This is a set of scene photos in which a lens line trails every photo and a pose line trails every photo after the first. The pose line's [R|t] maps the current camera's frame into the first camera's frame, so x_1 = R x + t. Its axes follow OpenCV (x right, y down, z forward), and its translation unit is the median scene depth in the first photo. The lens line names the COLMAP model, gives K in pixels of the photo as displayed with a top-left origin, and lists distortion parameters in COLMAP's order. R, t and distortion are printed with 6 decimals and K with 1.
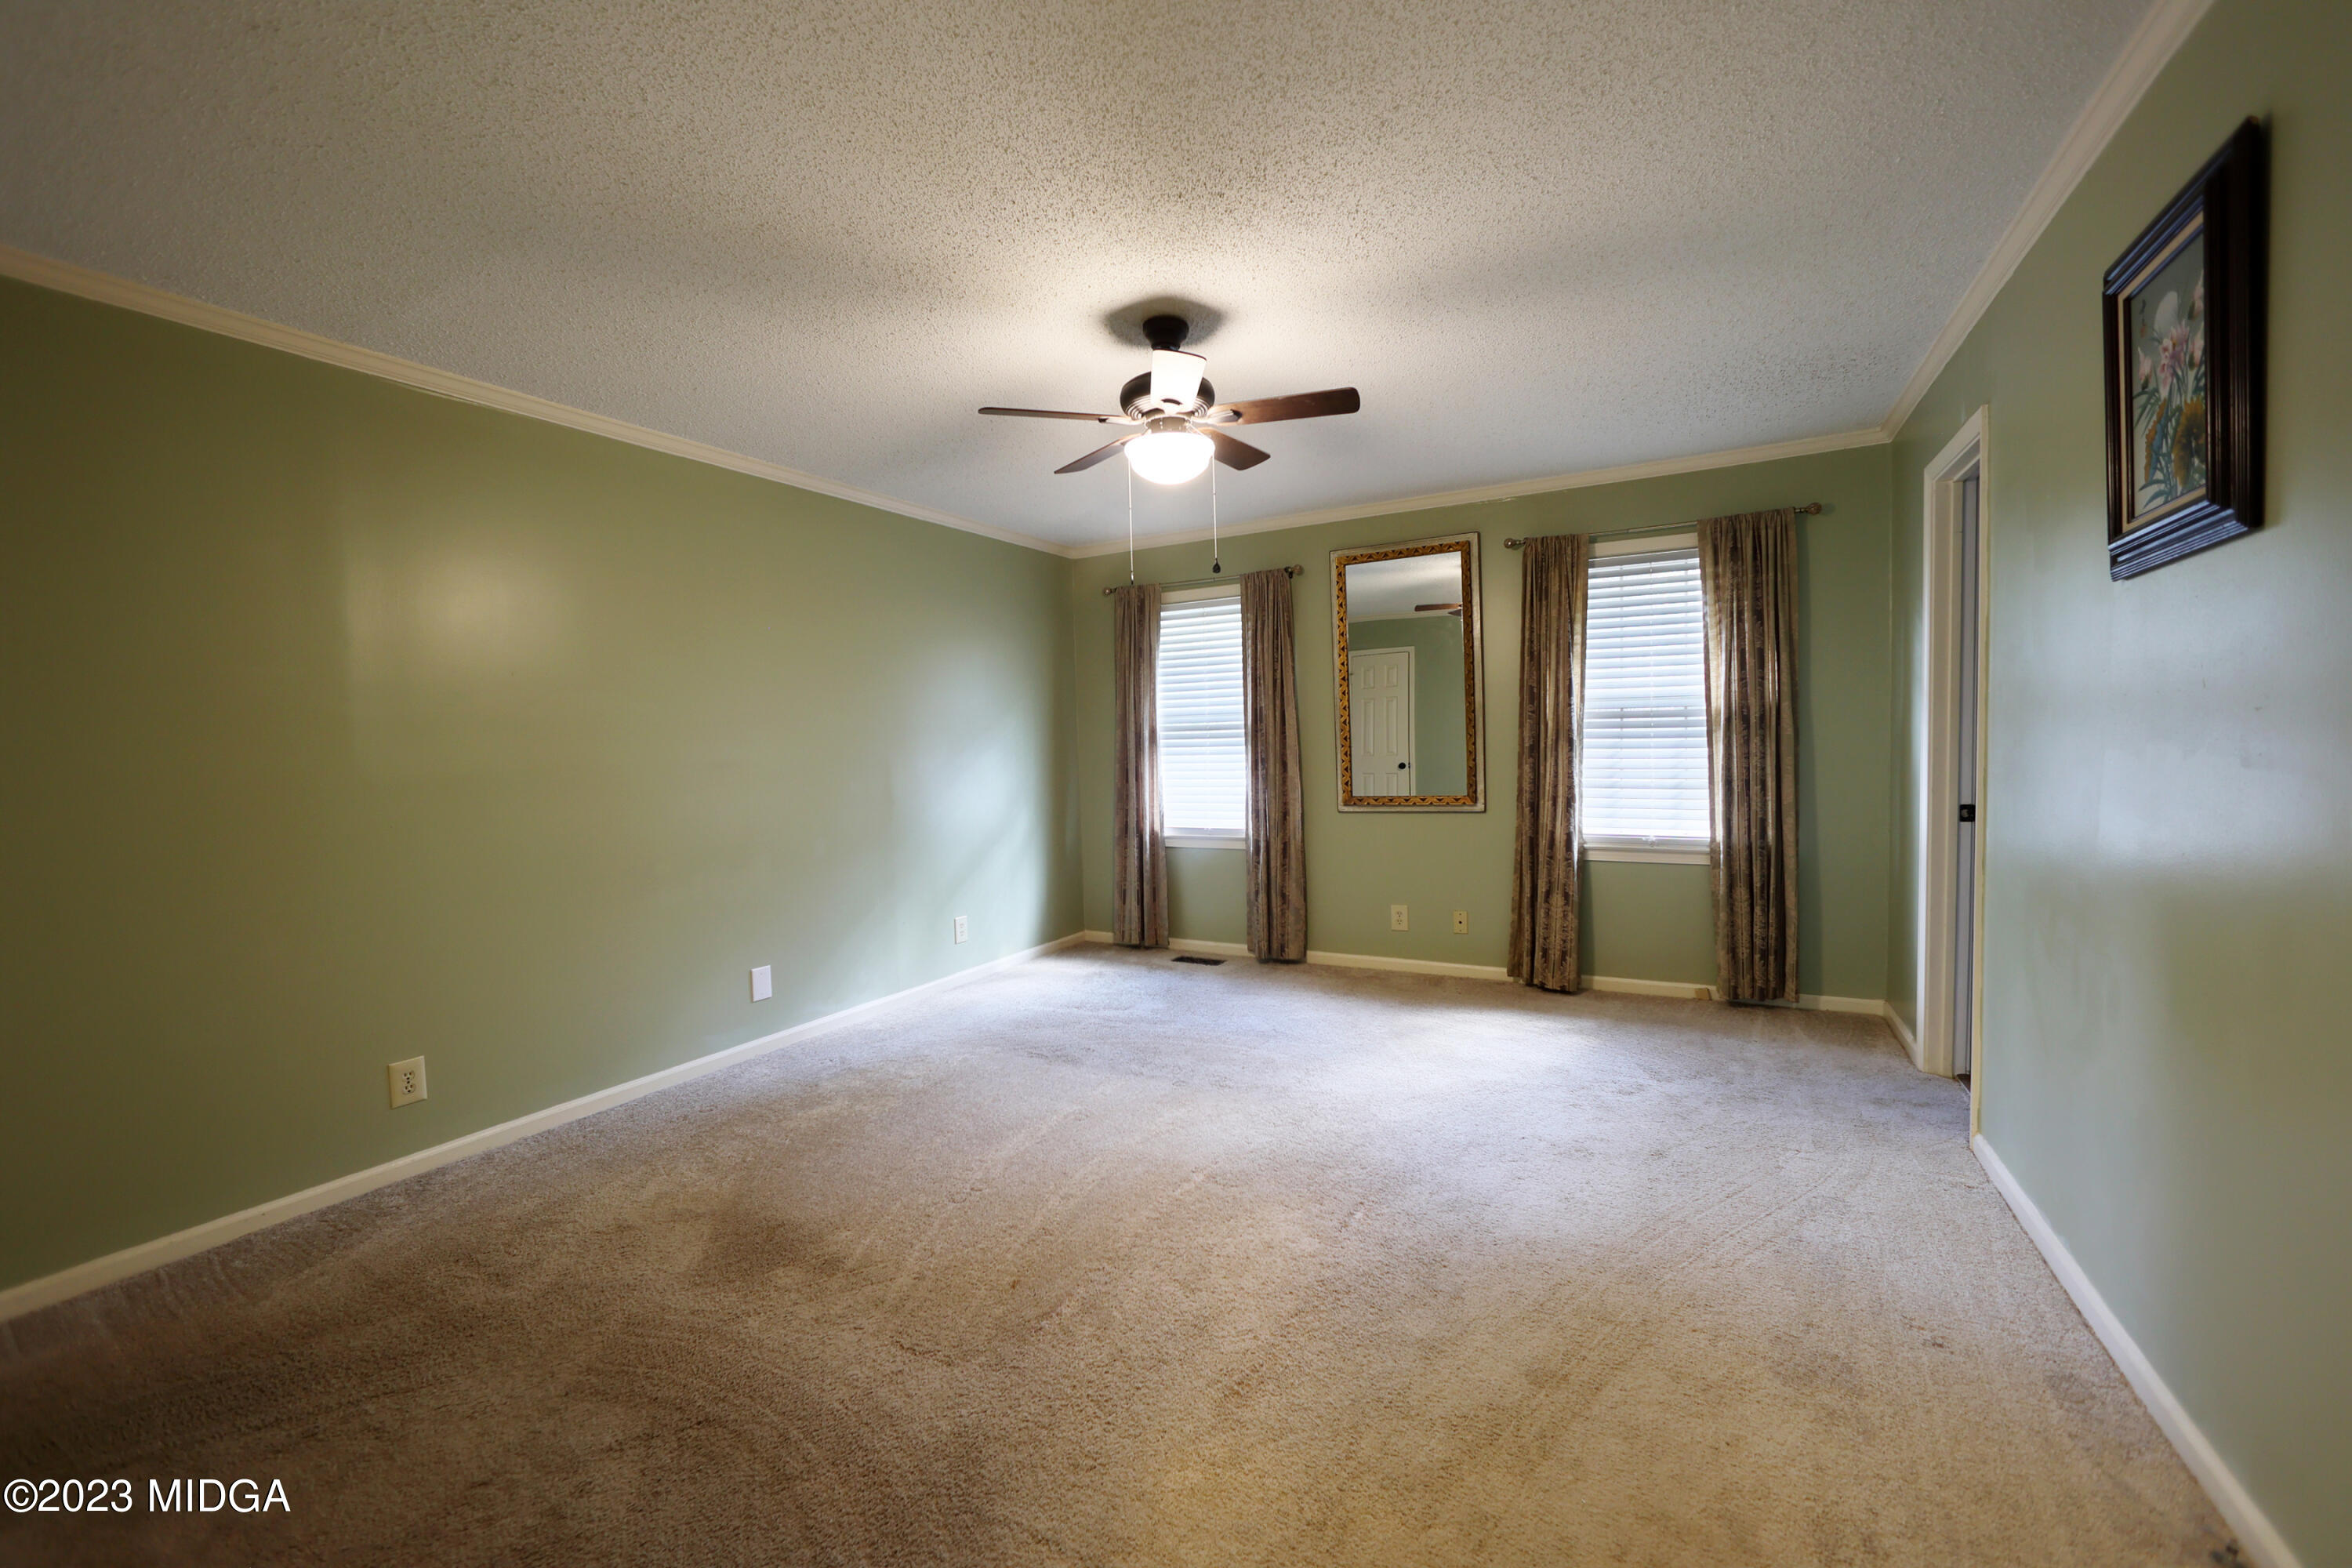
lens RADIAL K [[967.8, 0, 1180.0], [0, 967.8, 755.9], [0, 0, 1]] dist [-0.042605, 0.014383]
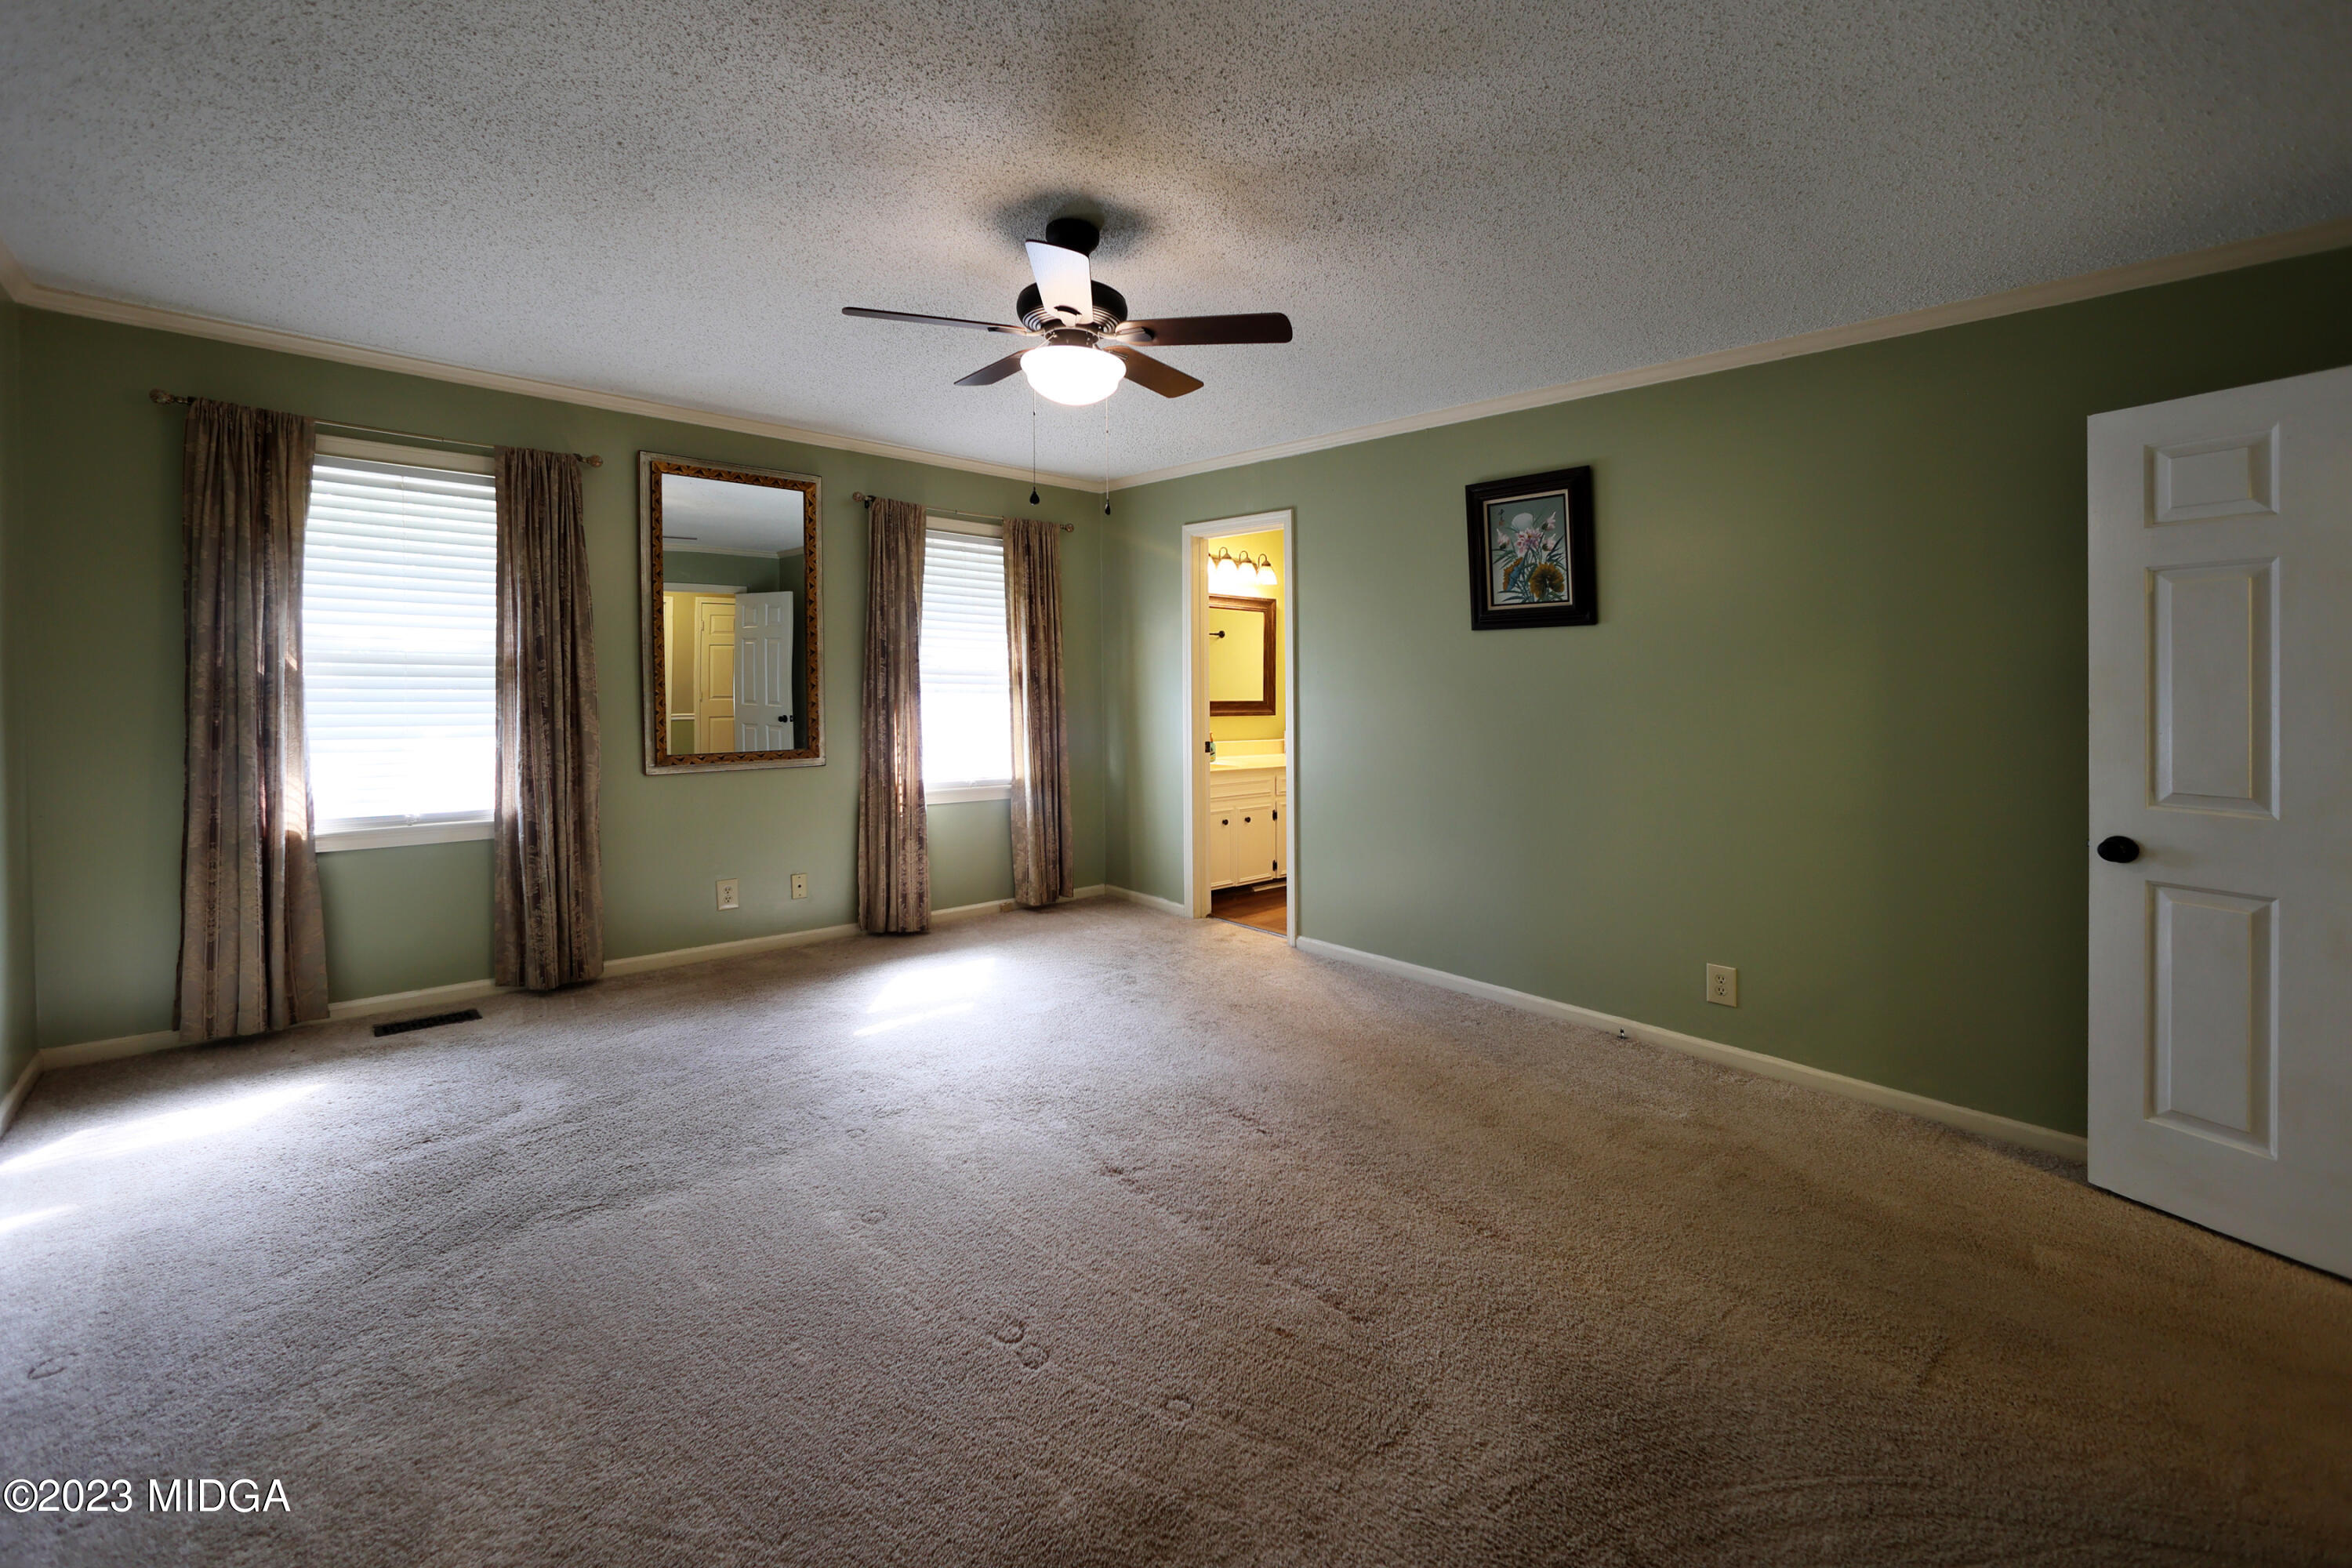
lens RADIAL K [[924.0, 0, 1172.6], [0, 924.0, 690.4], [0, 0, 1]] dist [-0.033267, 0.023025]
pose [[0.338199, 0.019742, 0.940868, -0.470432], [-0.012652, 0.999785, -0.016430, -0.007639], [-0.940990, -0.006347, 0.338376, 0.383725]]
